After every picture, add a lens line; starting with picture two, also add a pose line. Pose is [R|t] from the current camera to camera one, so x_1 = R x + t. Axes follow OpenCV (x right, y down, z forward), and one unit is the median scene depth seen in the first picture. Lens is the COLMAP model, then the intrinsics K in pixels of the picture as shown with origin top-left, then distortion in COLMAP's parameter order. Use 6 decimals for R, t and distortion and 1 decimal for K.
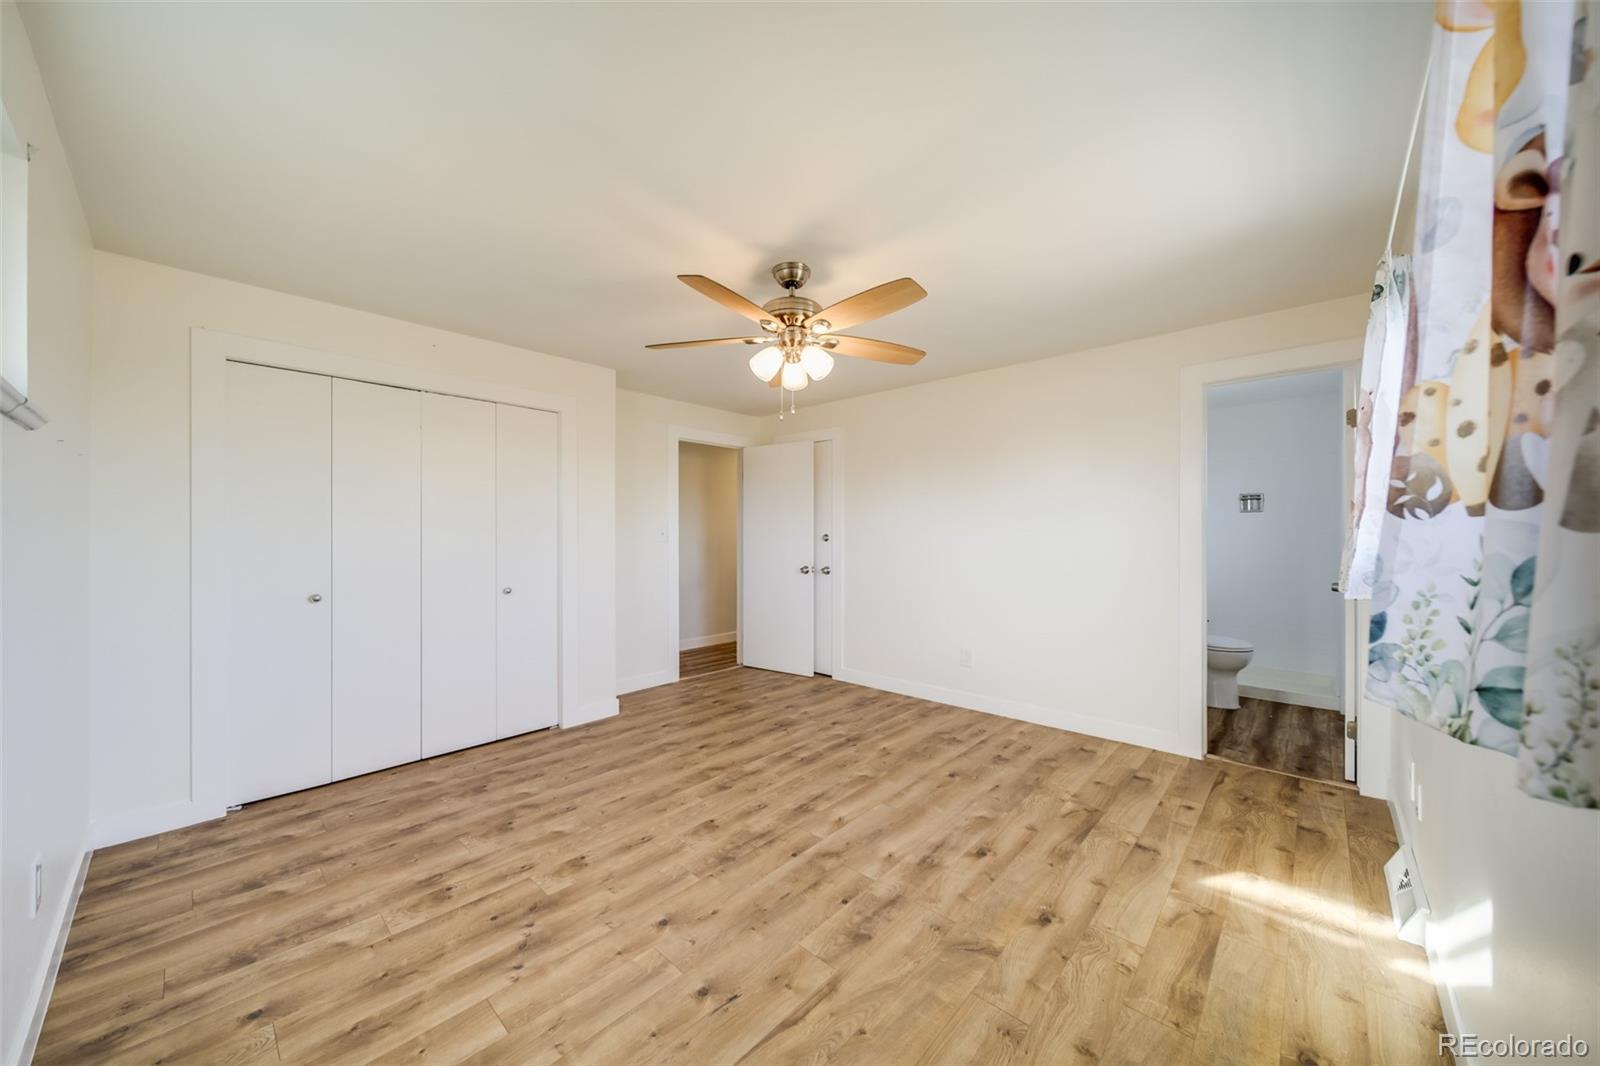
lens RADIAL K [[568.6, 0, 796.0], [0, 568.6, 532.7], [0, 0, 1]] dist [-0.007711, -0.000017]
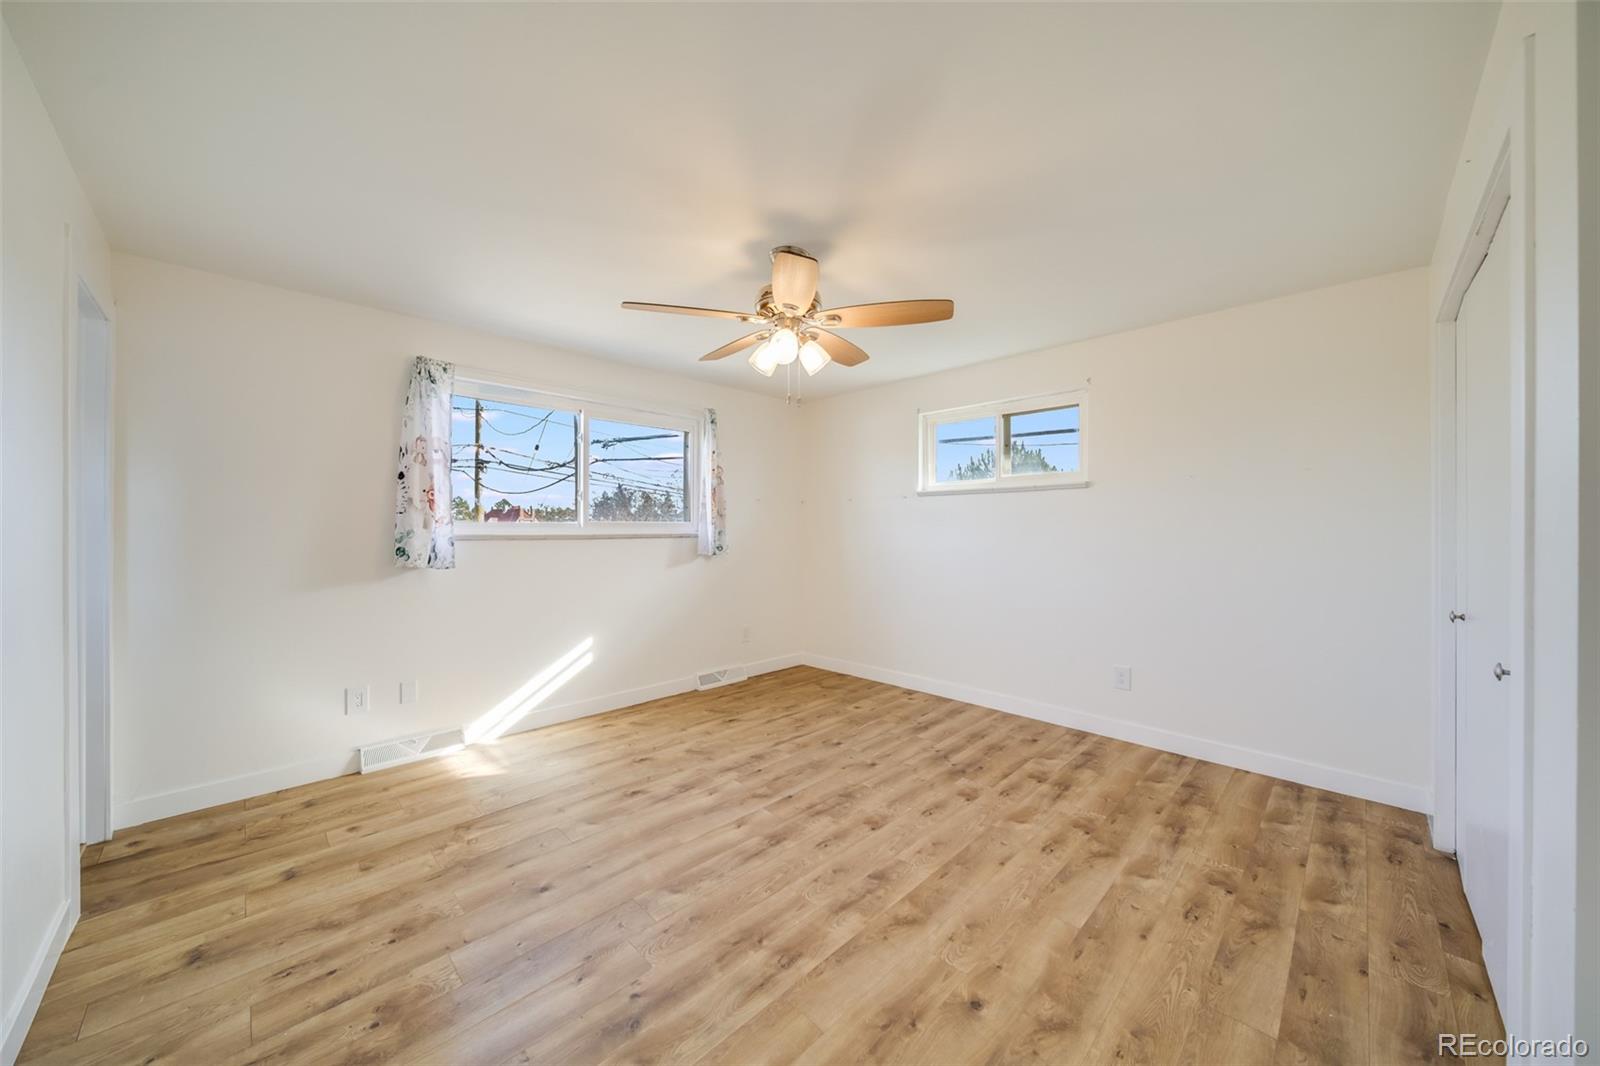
lens RADIAL K [[568.6, 0, 803.2], [0, 568.6, 531.9], [0, 0, 1]] dist [-0.007711, -0.000017]
pose [[-0.999579, 0.001140, 0.028979, -0.061925], [0.001237, 0.999994, 0.003323, 0.007434], [-0.028975, 0.003358, -0.999575, 2.063801]]
